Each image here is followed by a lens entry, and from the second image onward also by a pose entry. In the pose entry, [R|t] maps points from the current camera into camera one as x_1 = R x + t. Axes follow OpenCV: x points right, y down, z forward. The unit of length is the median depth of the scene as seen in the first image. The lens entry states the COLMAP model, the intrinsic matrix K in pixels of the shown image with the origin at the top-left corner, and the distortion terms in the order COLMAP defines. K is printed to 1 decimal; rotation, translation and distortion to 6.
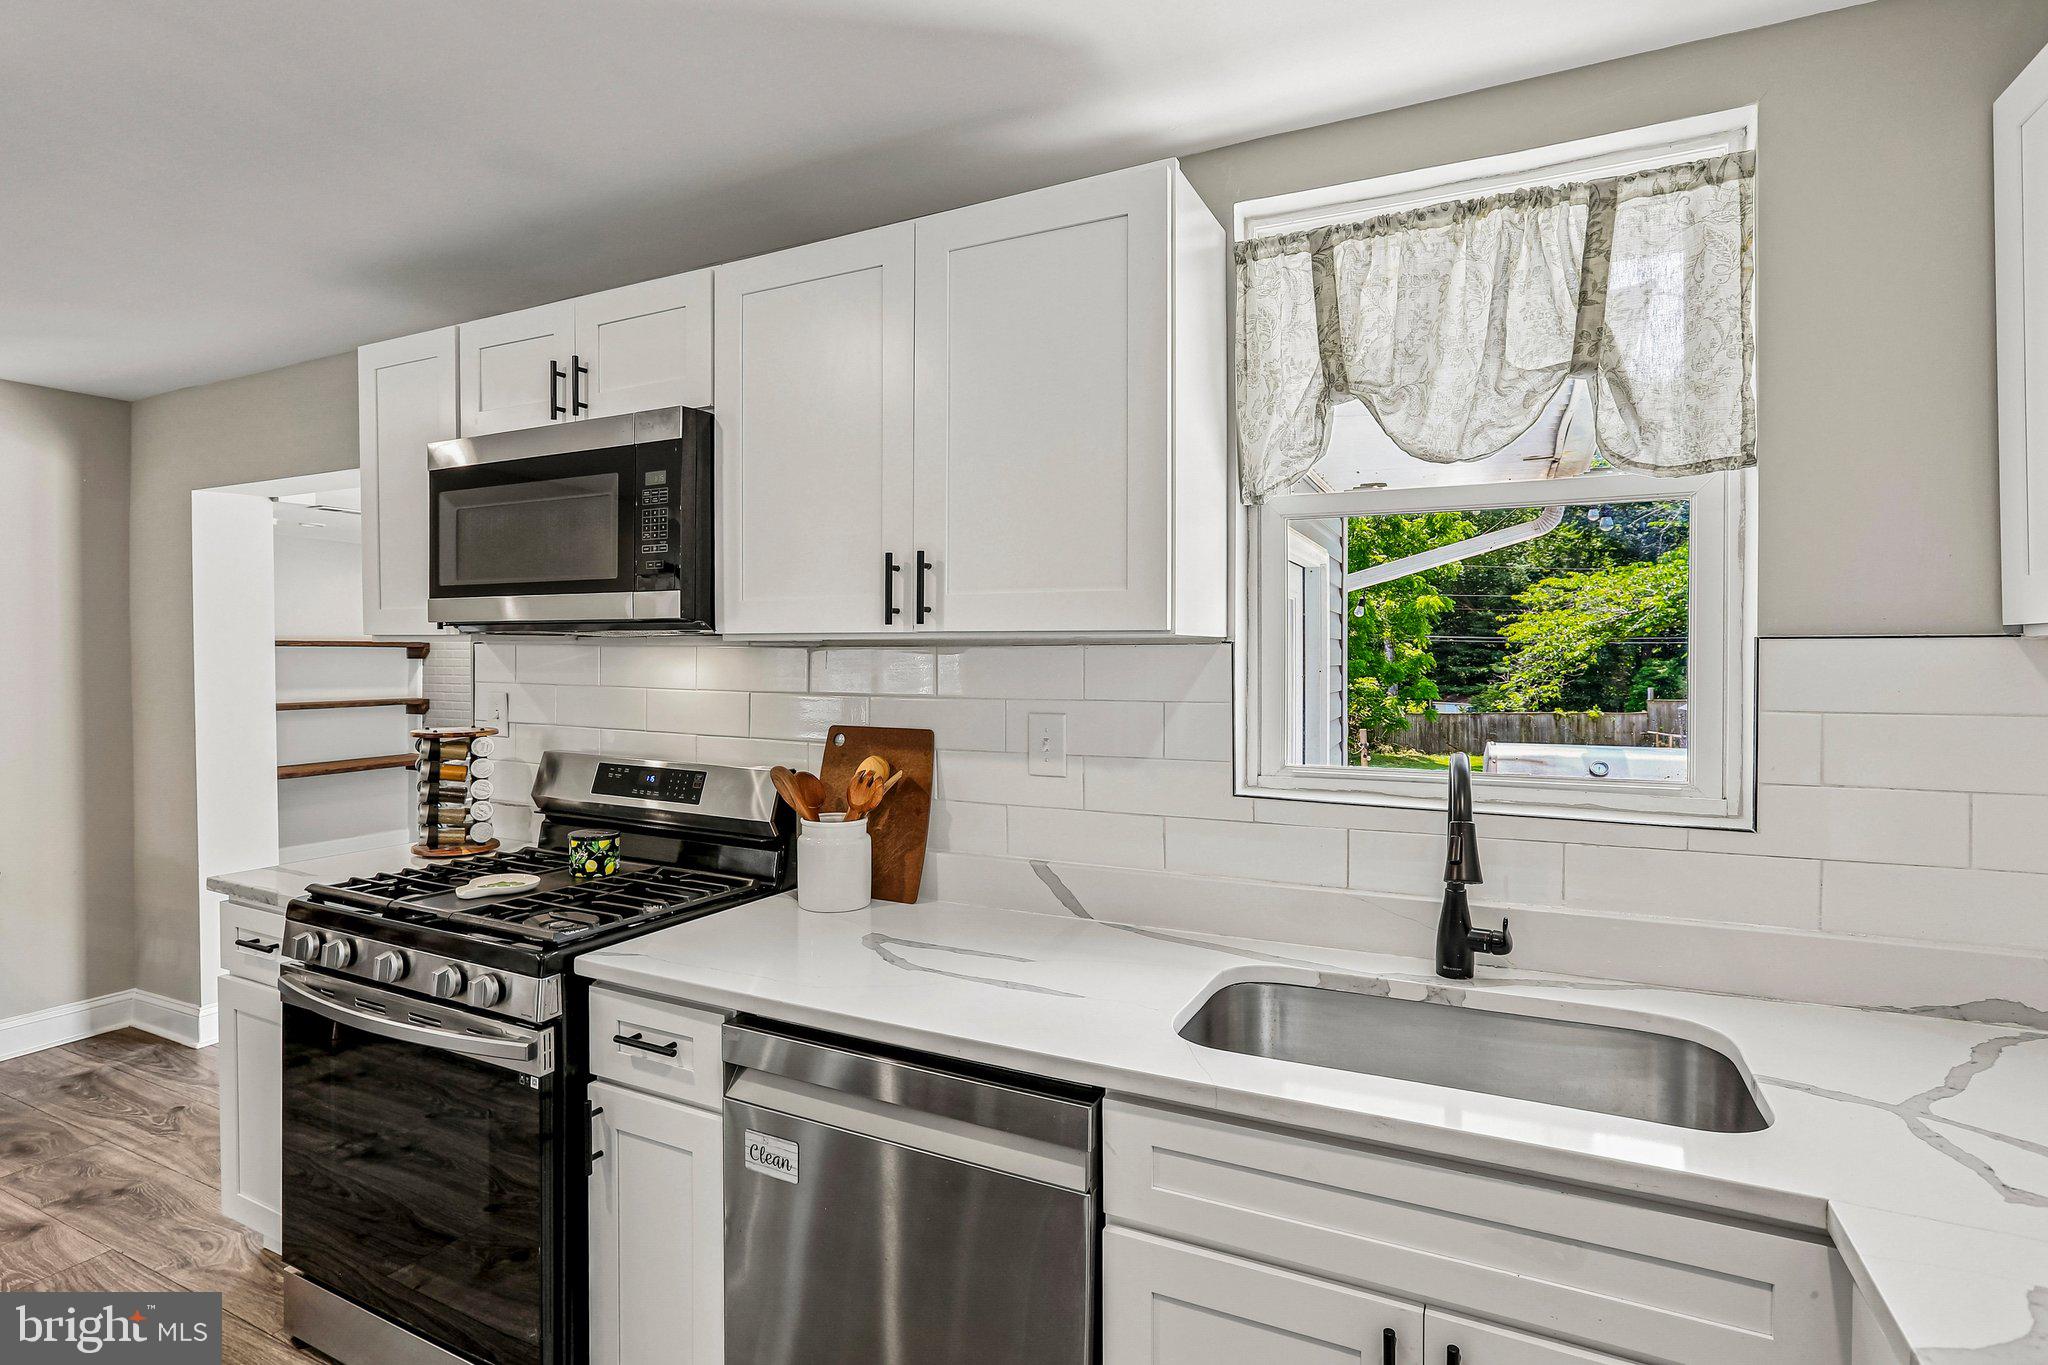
lens RADIAL K [[986.9, 0, 1024.0], [0, 986.9, 682.5], [0, 0, 1]] dist [-0.015820, 0.000292]
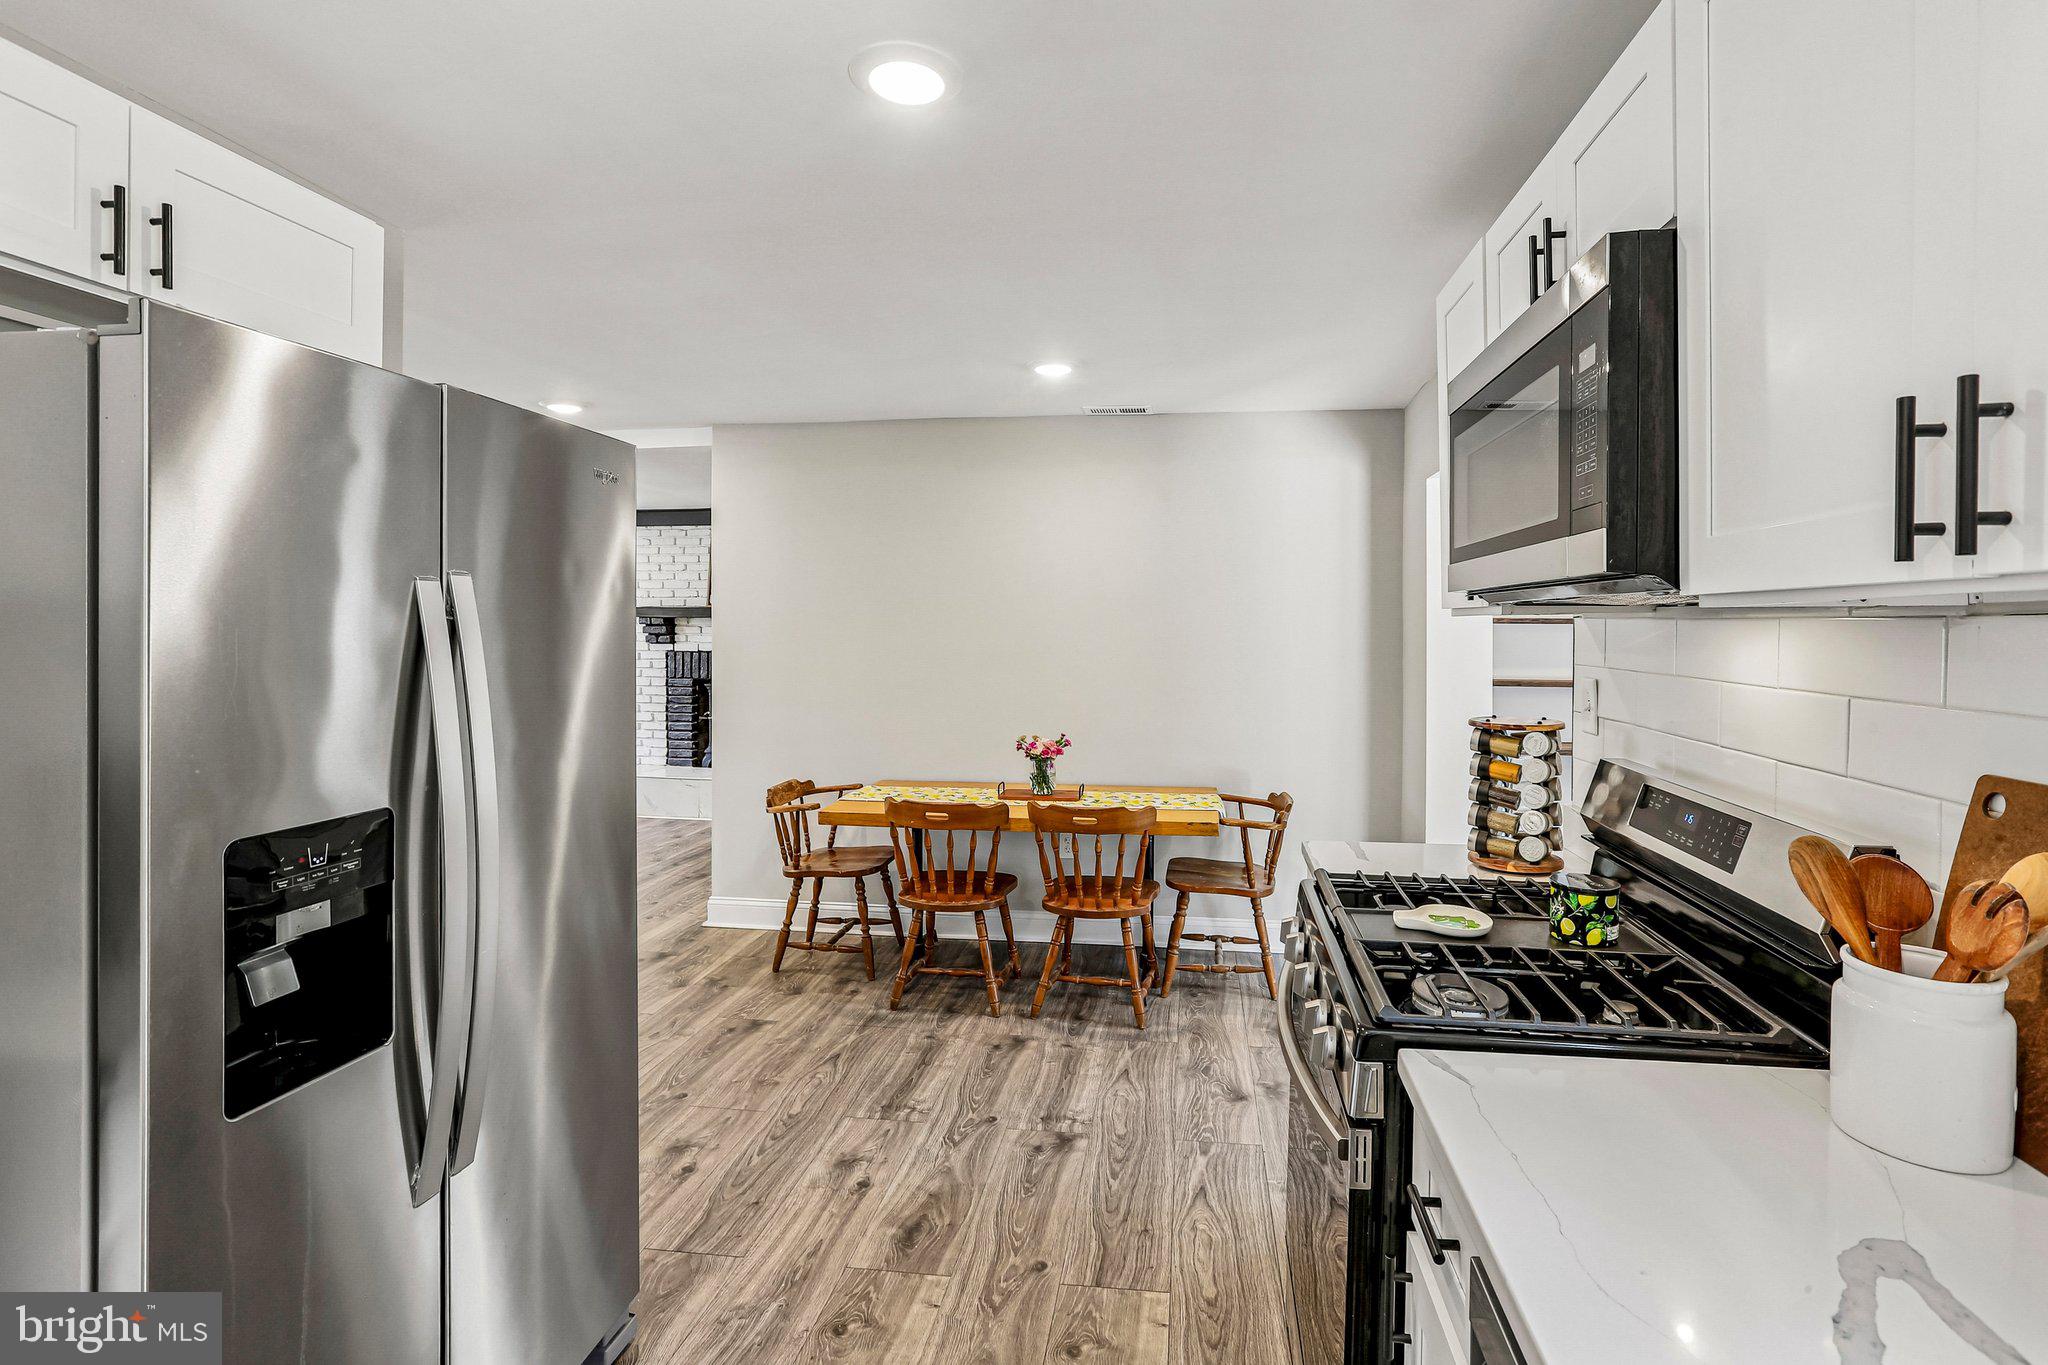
lens RADIAL K [[1029.9, 0, 1096.4], [0, 1029.9, 651.2], [0, 0, 1]] dist [-0.083482, 0.044306]
pose [[0.345371, 0.022451, -0.938198, 0.118144], [-0.032593, 0.999398, 0.011917, -0.010271], [0.937900, 0.026463, 0.345895, 0.403074]]
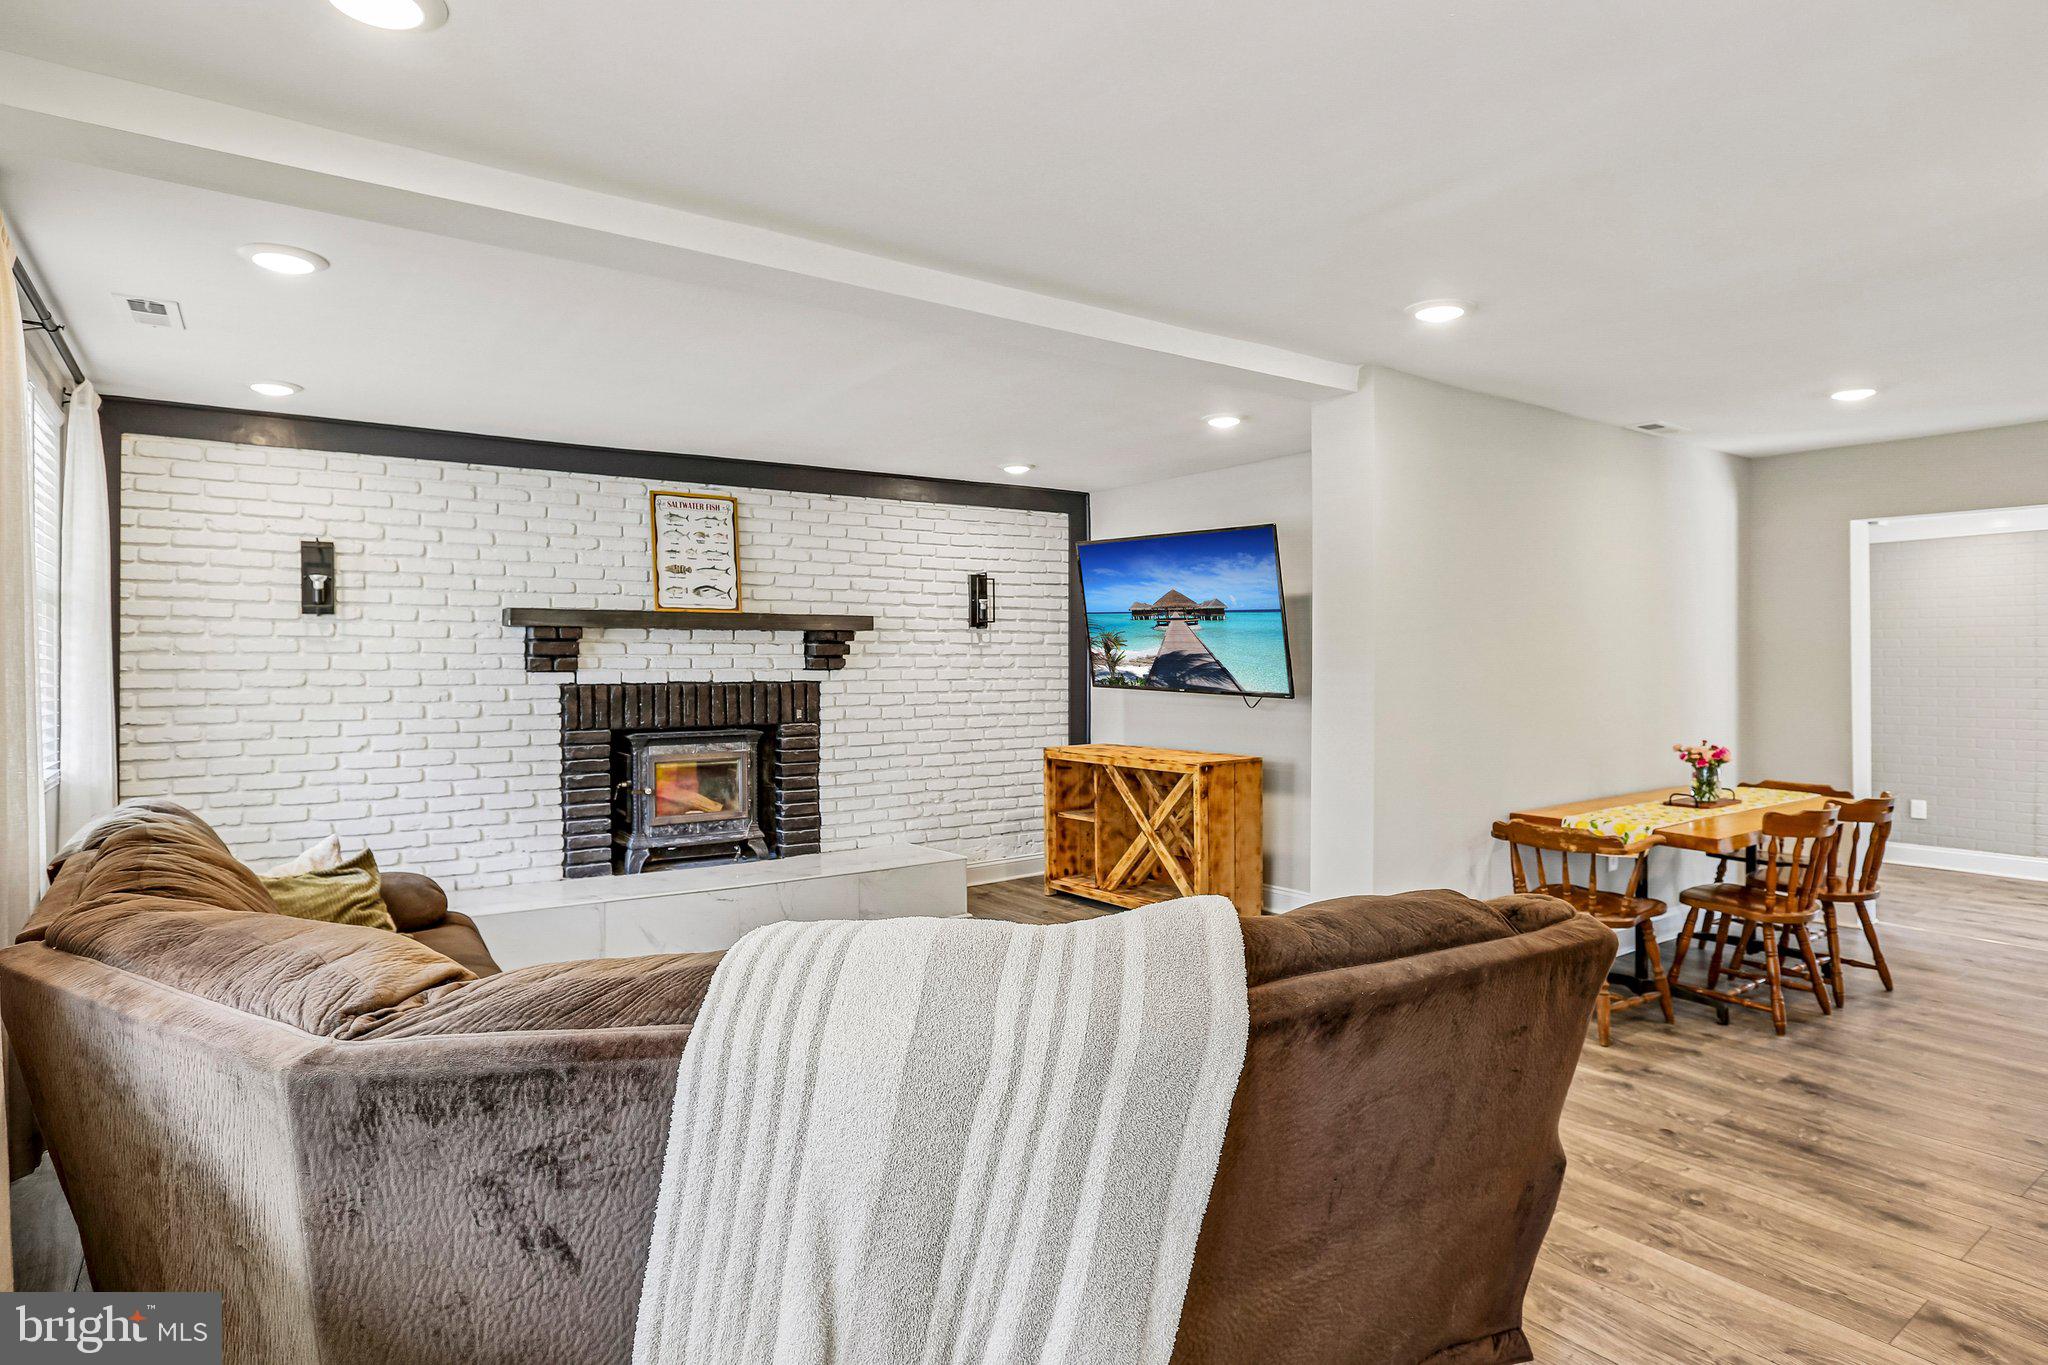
lens RADIAL K [[1139.7, 0, 1034.0], [0, 1139.7, 653.8], [0, 0, 1]] dist [-0.003053, -0.000702]
pose [[0.897310, -0.009527, -0.441299, -1.814110], [-0.007884, 0.999262, -0.037605, 0.096746], [0.441331, 0.037223, 0.896572, -1.428075]]
